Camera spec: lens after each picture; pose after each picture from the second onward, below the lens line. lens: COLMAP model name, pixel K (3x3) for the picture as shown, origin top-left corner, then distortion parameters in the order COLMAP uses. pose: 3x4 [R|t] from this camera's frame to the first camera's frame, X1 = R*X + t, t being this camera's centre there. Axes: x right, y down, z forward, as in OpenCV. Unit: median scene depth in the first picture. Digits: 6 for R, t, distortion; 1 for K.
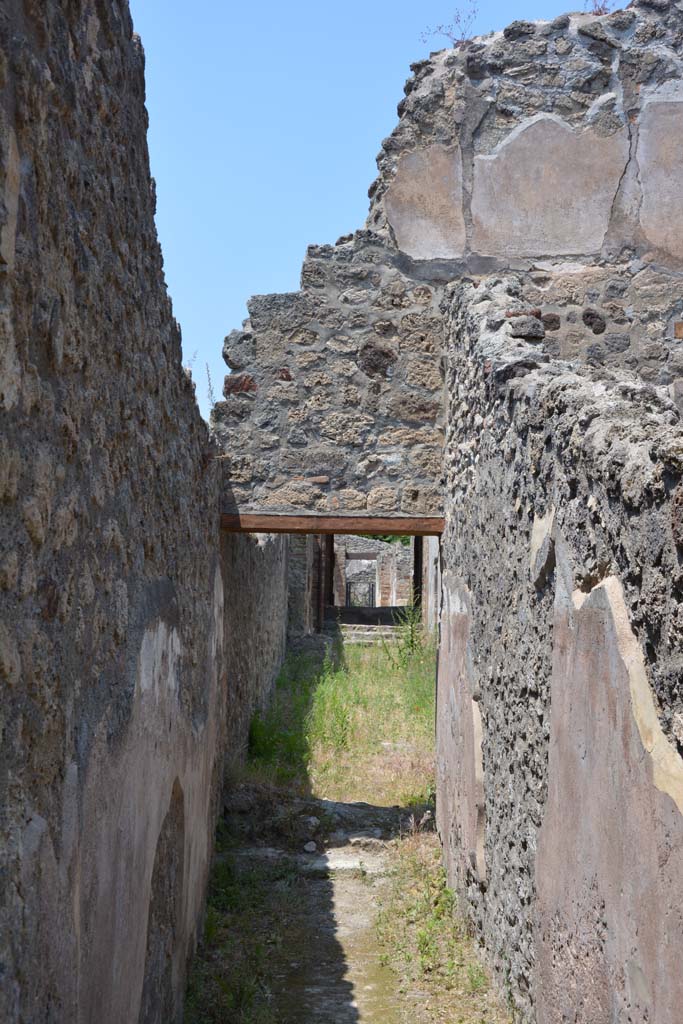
lens RADIAL K [[1131.8, 0, 341.5], [0, 1131.8, 512.0], [0, 0, 1]] dist [0.005812, 0.032891]
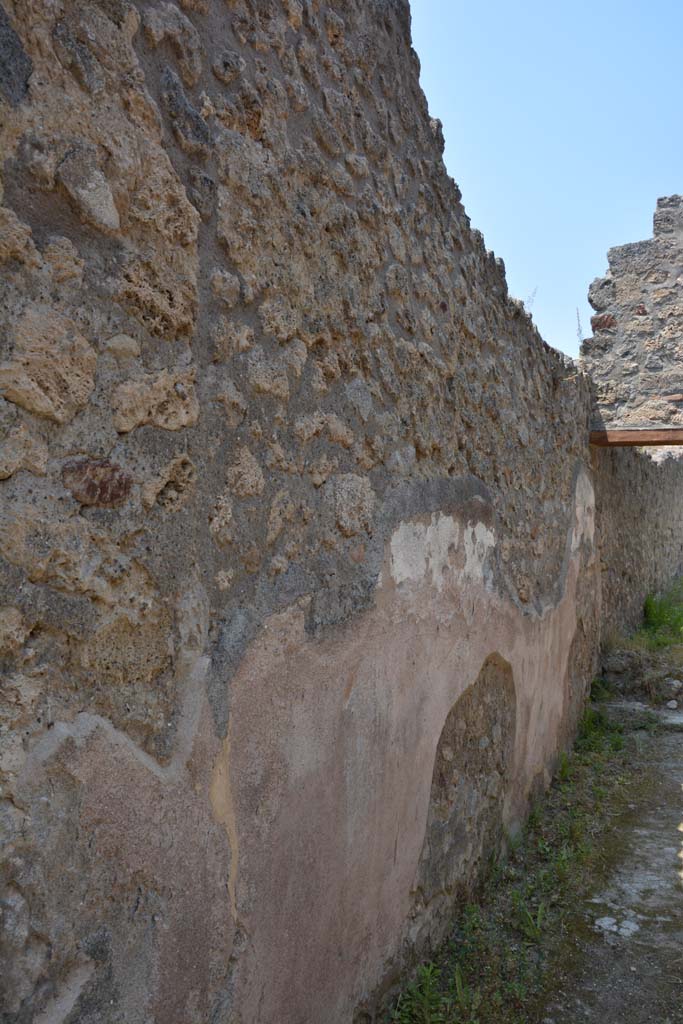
lens RADIAL K [[799.9, 0, 341.5], [0, 799.9, 512.0], [0, 0, 1]] dist [-0.158442, 0.112776]
pose [[0.884606, -0.008752, -0.466257, 0.049221], [0.047343, 0.996344, 0.071120, 0.015275], [0.463930, -0.084987, 0.881786, 0.126455]]
